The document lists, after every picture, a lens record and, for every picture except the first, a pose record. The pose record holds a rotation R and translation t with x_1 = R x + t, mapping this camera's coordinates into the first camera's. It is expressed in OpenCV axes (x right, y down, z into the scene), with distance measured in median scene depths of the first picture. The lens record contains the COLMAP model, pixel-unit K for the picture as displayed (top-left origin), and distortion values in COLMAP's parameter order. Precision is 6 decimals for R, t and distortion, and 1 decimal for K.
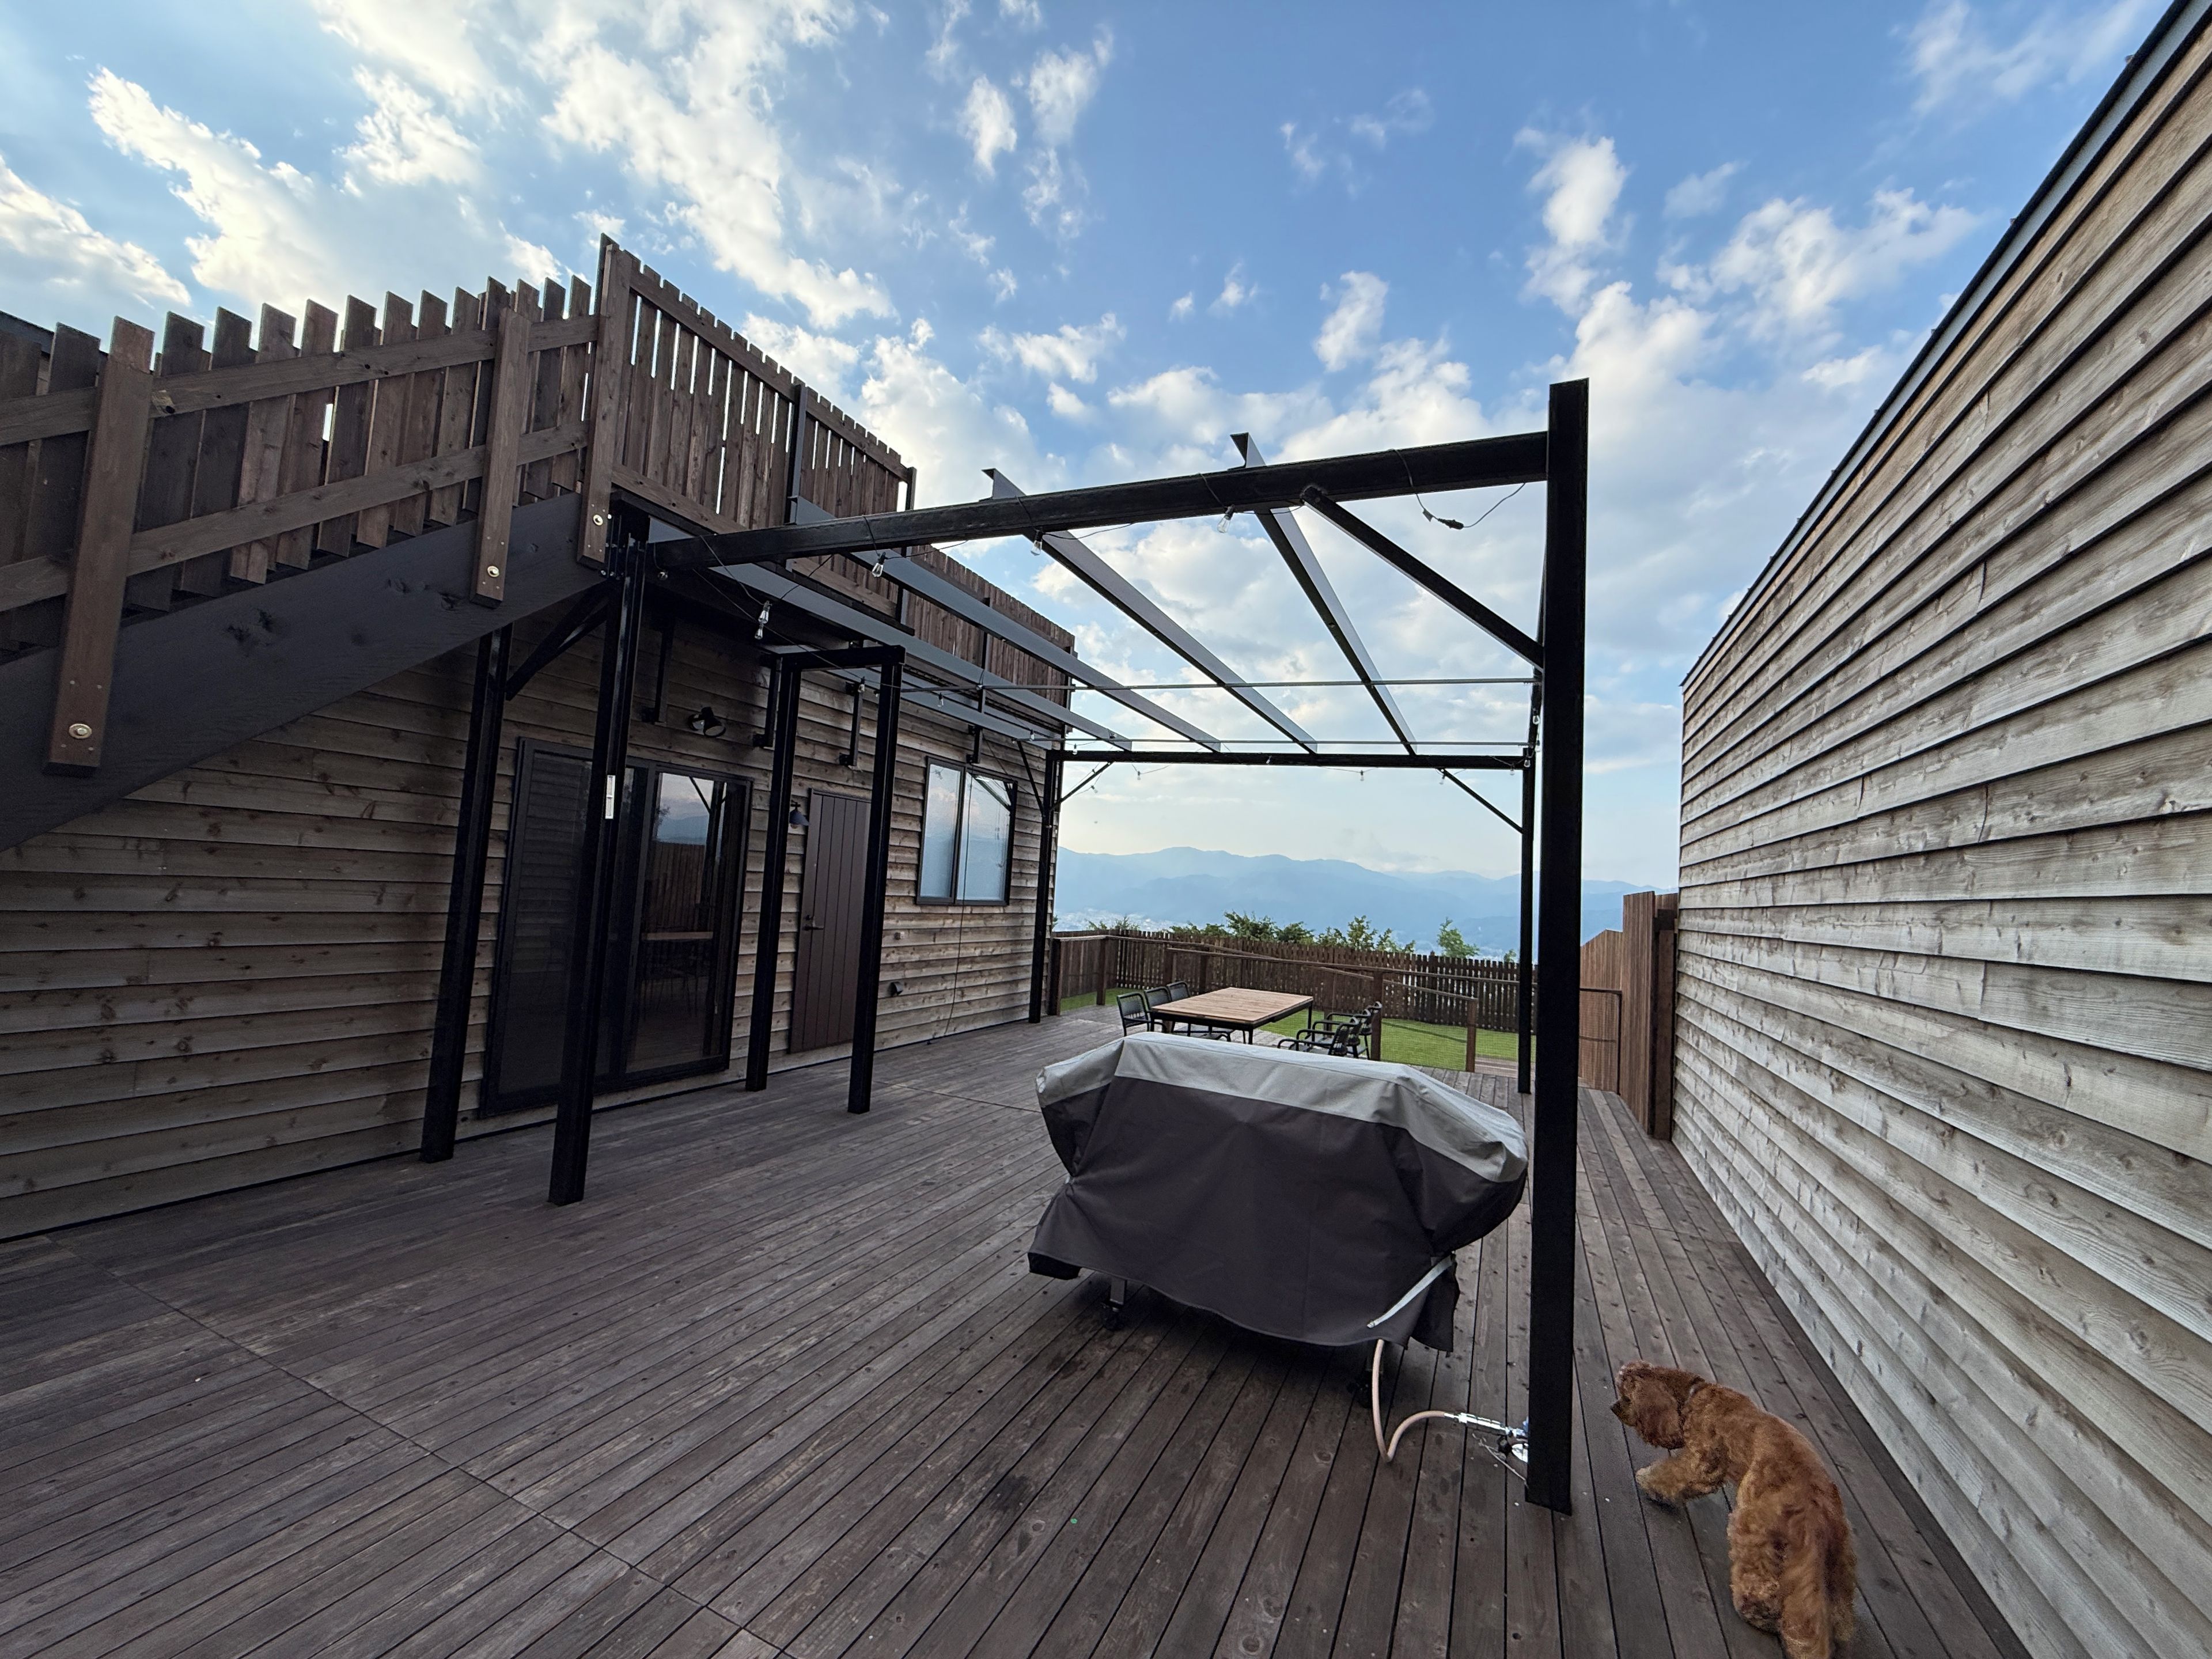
lens RADIAL K [[875.2, 0, 1106.0], [0, 875.2, 829.5], [0, 0, 1]] dist [-0.016218, 0.003119]
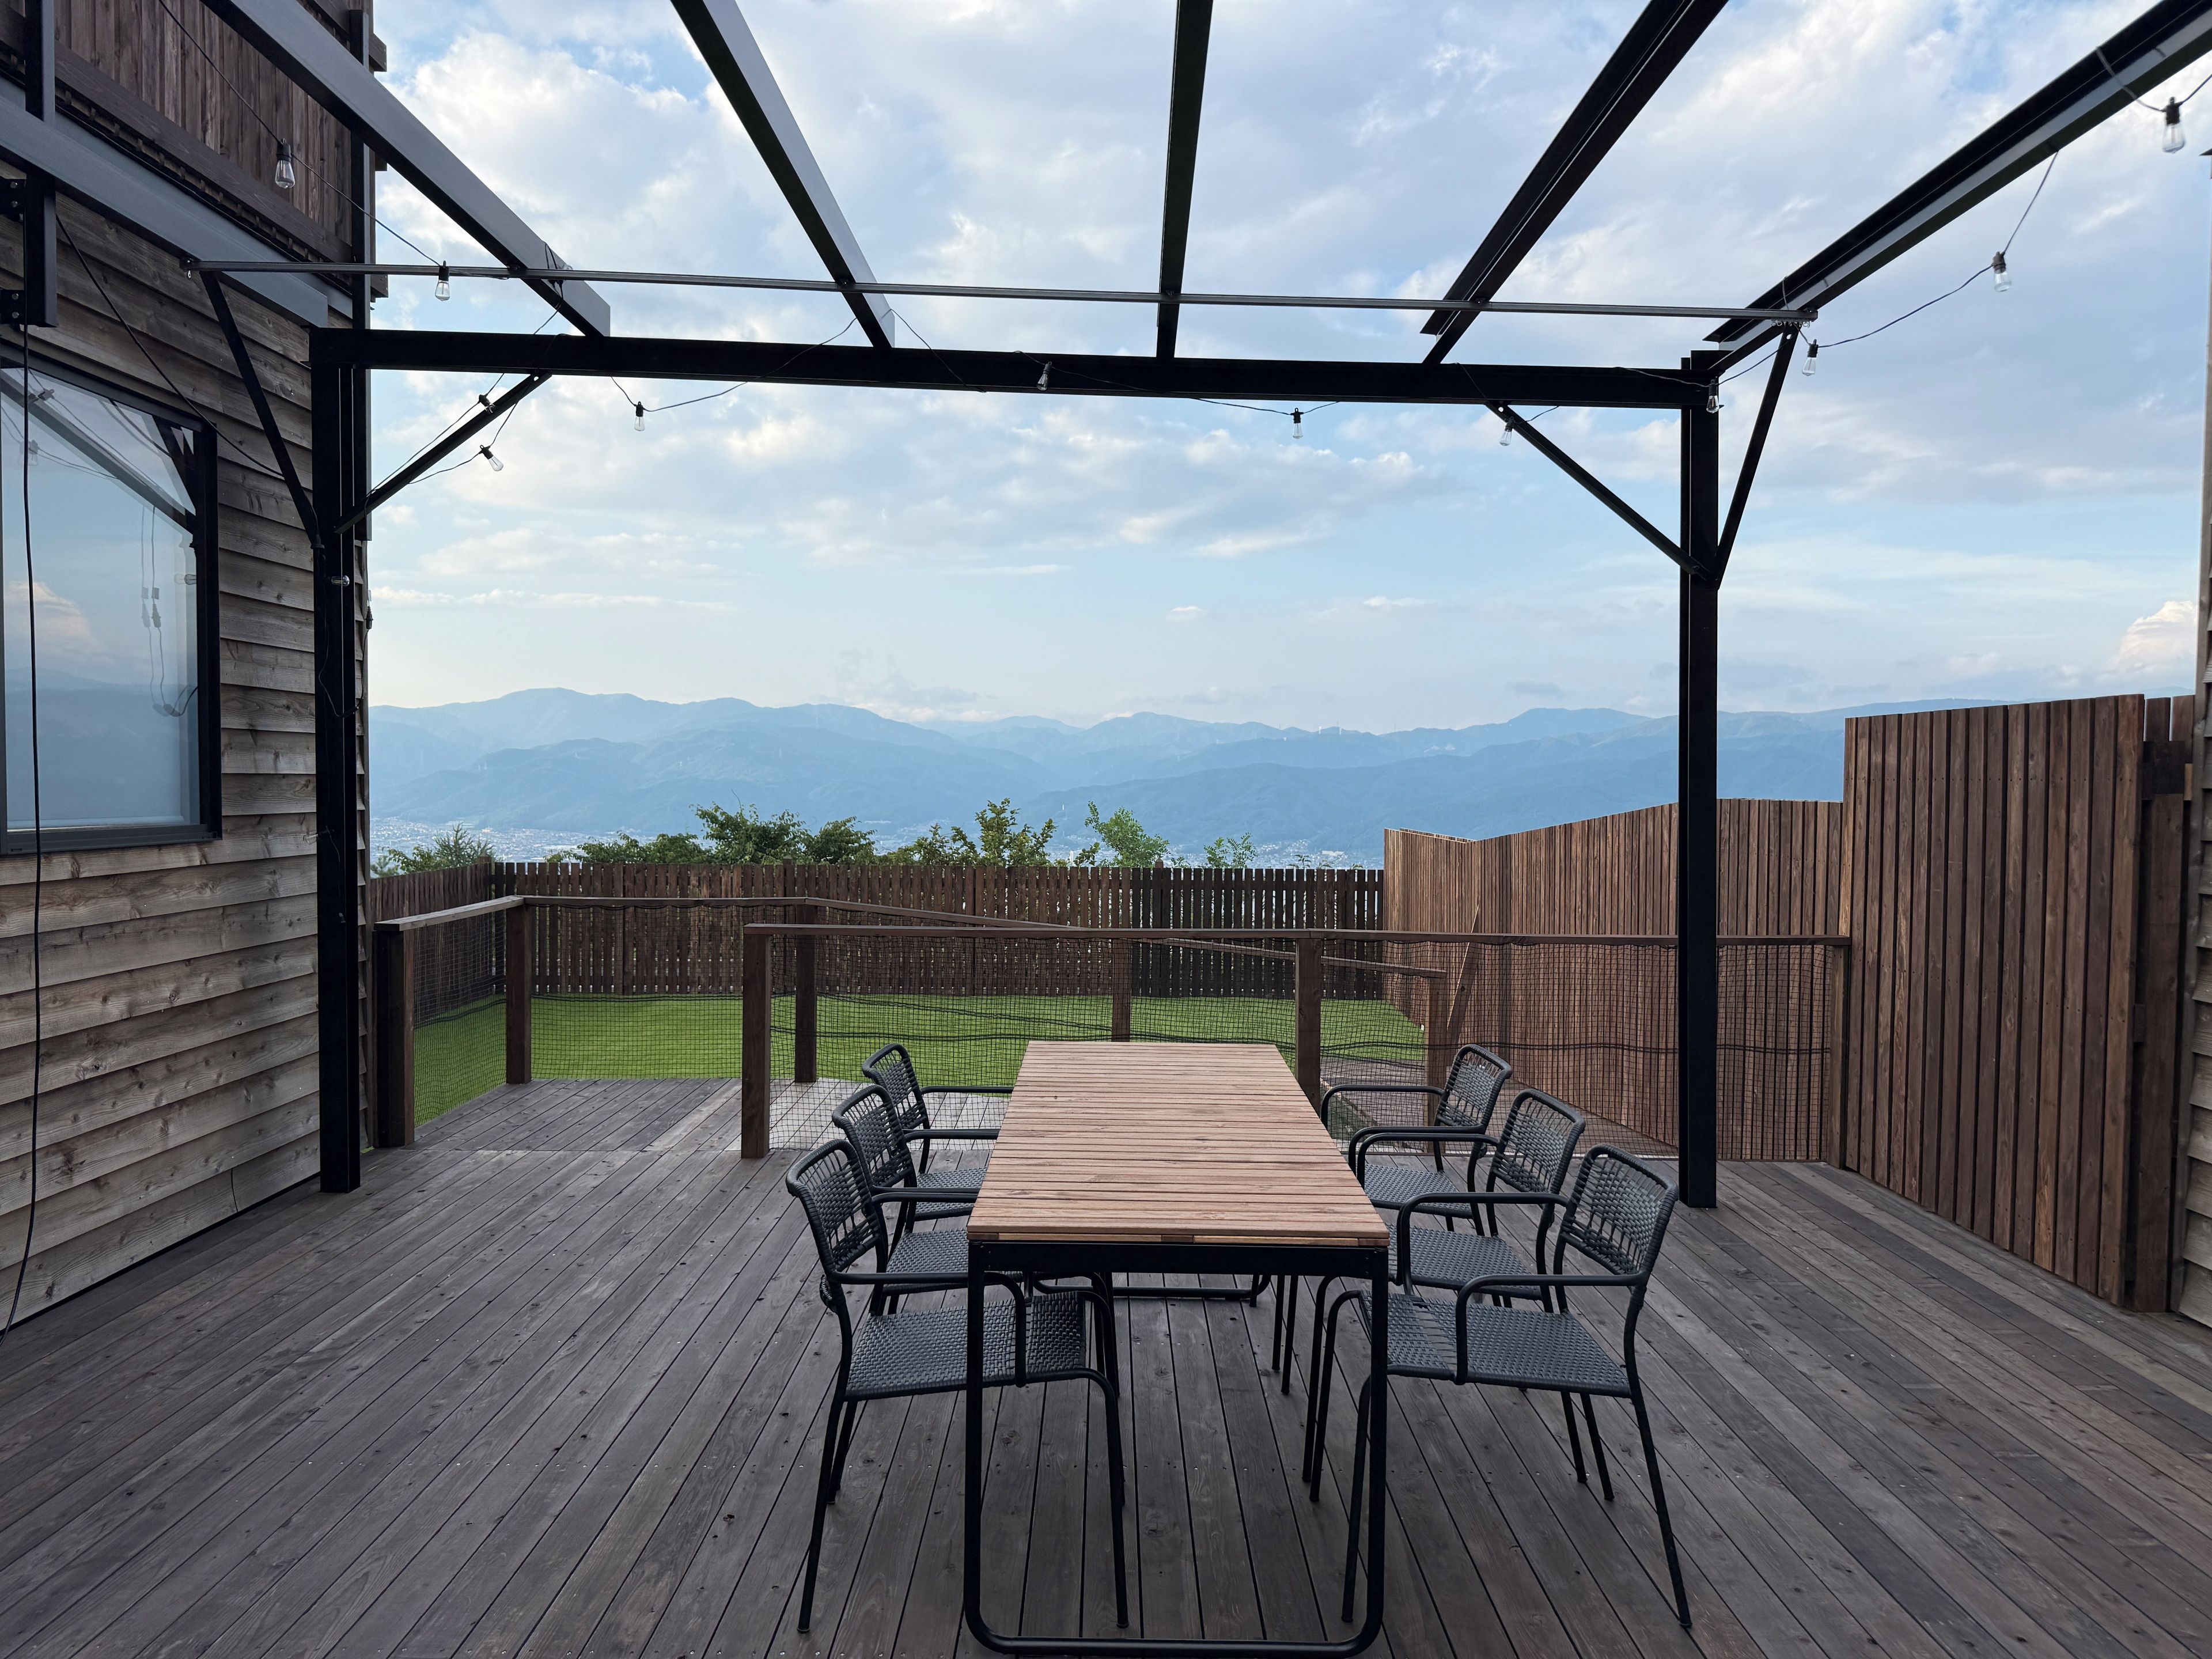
lens RADIAL K [[1533.0, 0, 1115.7], [0, 1533.0, 838.4], [0, 0, 1]] dist [0.052388, -0.076361]
pose [[0.905347, -0.071335, 0.418638, -0.052965], [0.020608, 0.992009, 0.124470, 0.025868], [-0.424171, -0.104061, 0.899583, 0.375505]]
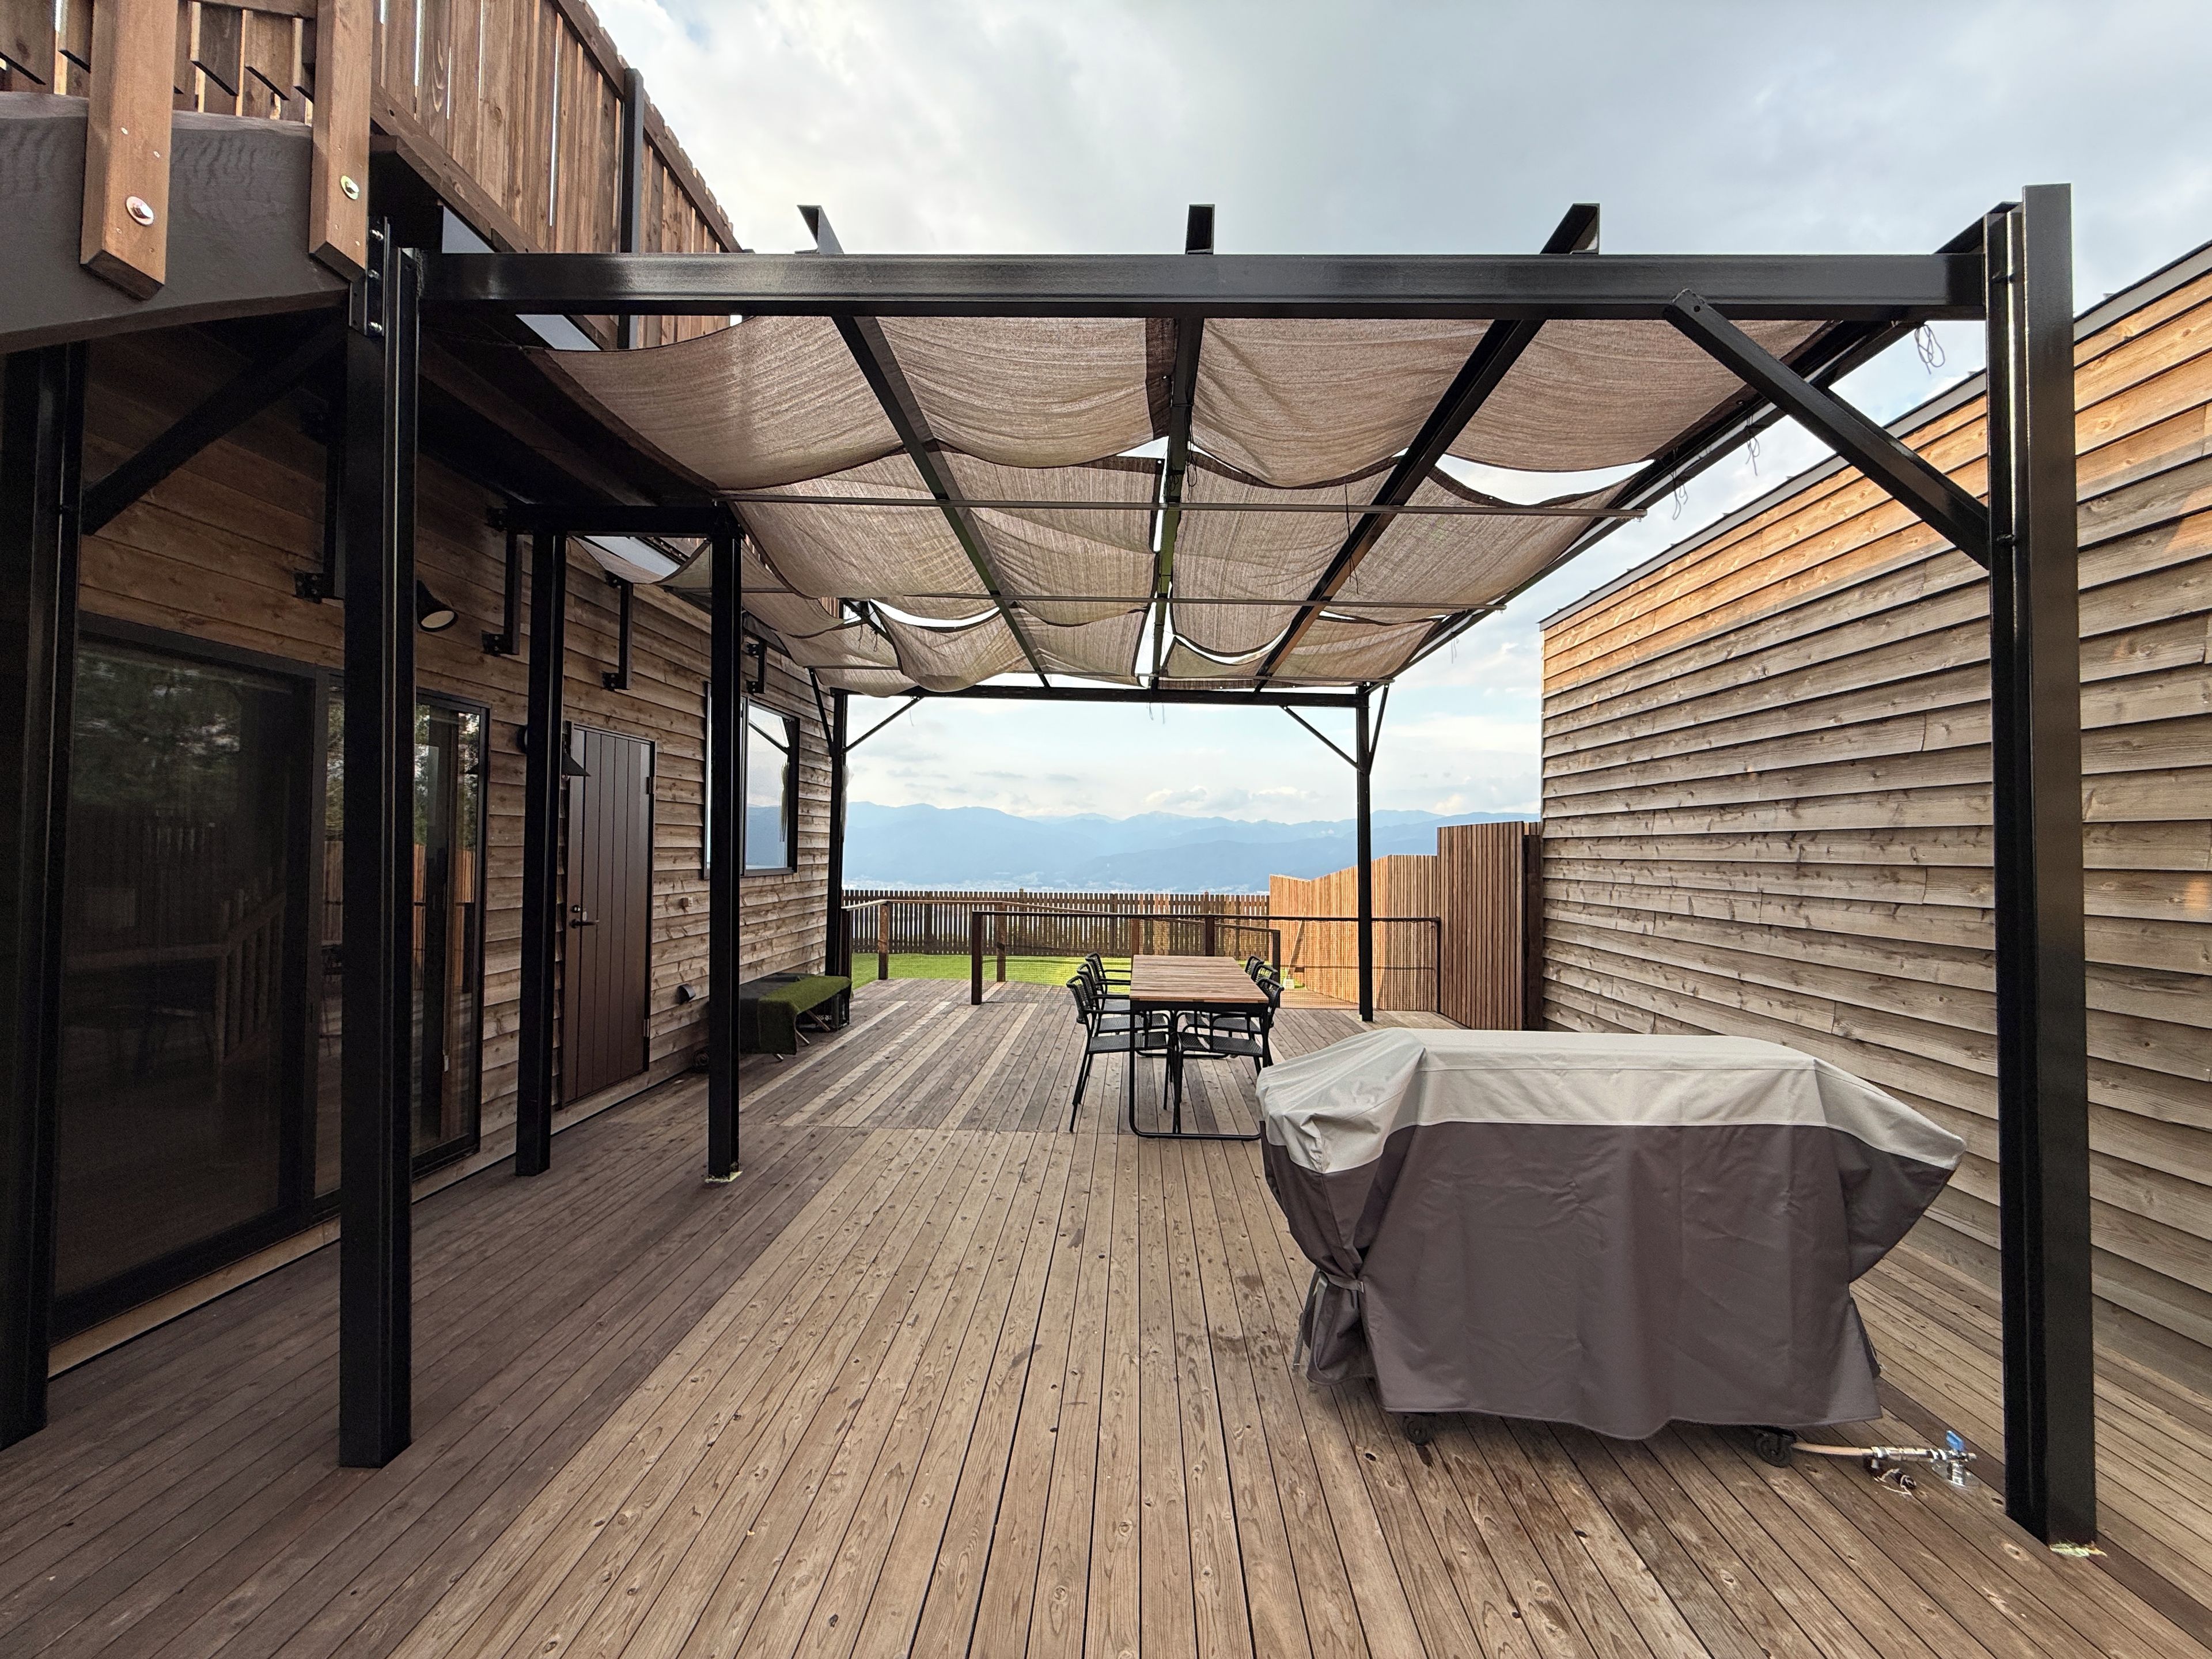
lens RADIAL K [[875.2, 0, 1088.3], [0, 875.2, 835.0], [0, 0, 1]] dist [0.000451, 0.000120]
pose [[0.928524, -0.046954, 0.368292, -0.158742], [0.023325, 0.997388, 0.068353, 0.001805], [-0.370540, -0.054877, 0.927194, 0.139768]]
